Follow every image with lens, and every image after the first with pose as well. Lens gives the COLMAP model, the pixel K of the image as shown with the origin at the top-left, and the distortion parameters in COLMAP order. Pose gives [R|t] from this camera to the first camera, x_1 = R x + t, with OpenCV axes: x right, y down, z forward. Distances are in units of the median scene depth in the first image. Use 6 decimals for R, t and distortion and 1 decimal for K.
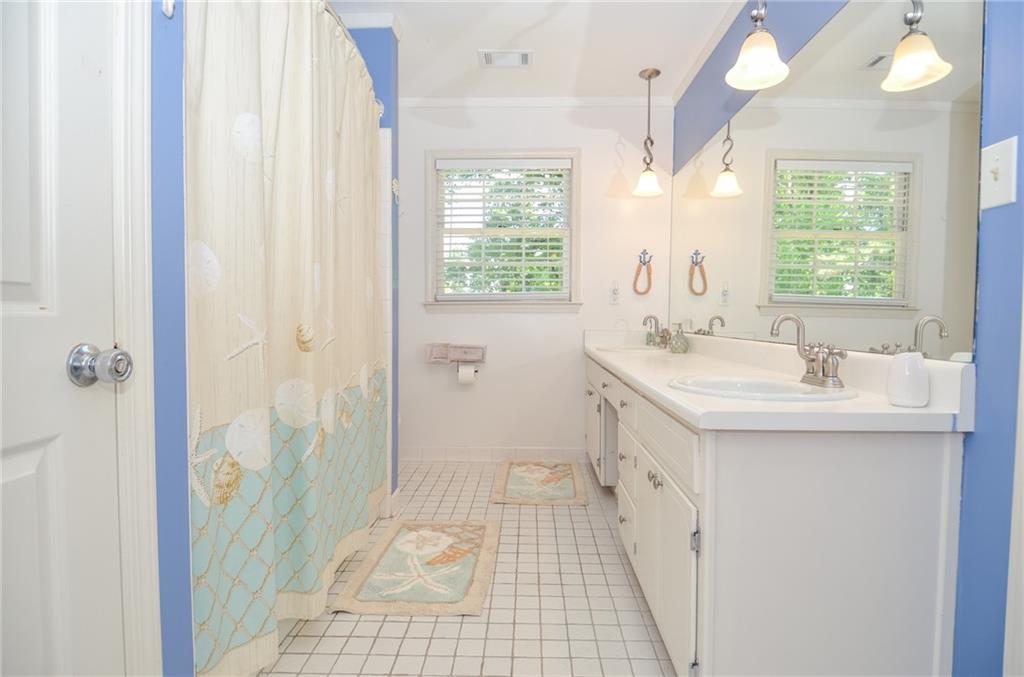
lens RADIAL K [[529.3, 0, 524.0], [0, 529.3, 333.3], [0, 0, 1]] dist [0.000457, -0.013864]
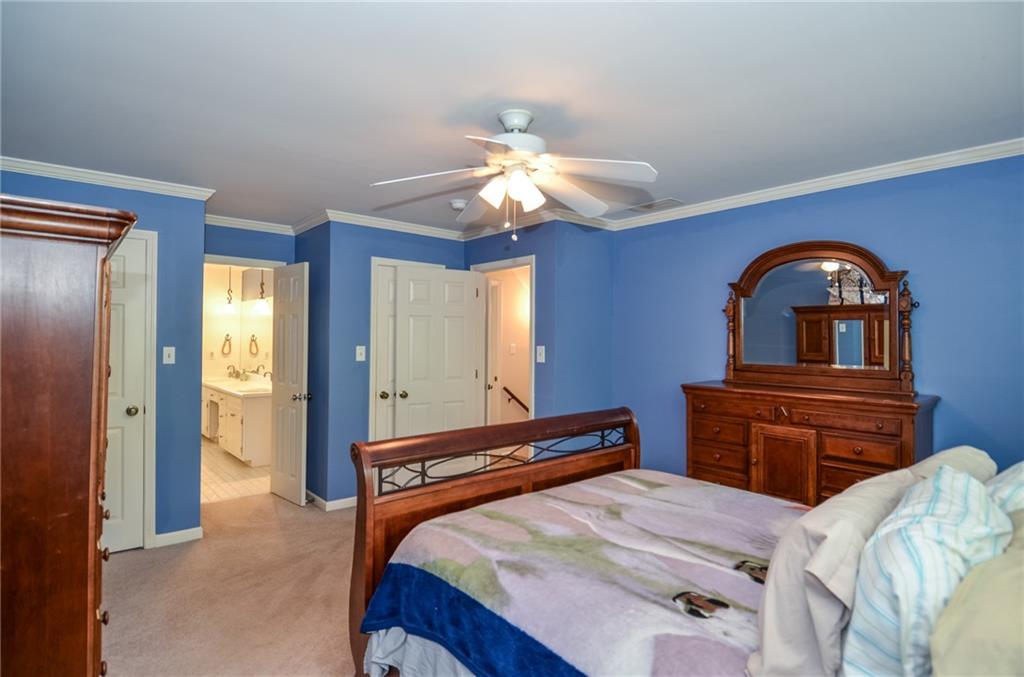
lens RADIAL K [[529.3, 0, 524.0], [0, 529.3, 333.3], [0, 0, 1]] dist [0.000457, -0.013864]
pose [[0.738451, 0.007932, 0.674261, -0.348193], [0.022182, 0.999104, -0.036048, -0.057692], [-0.673942, 0.041576, 0.737613, -1.467370]]
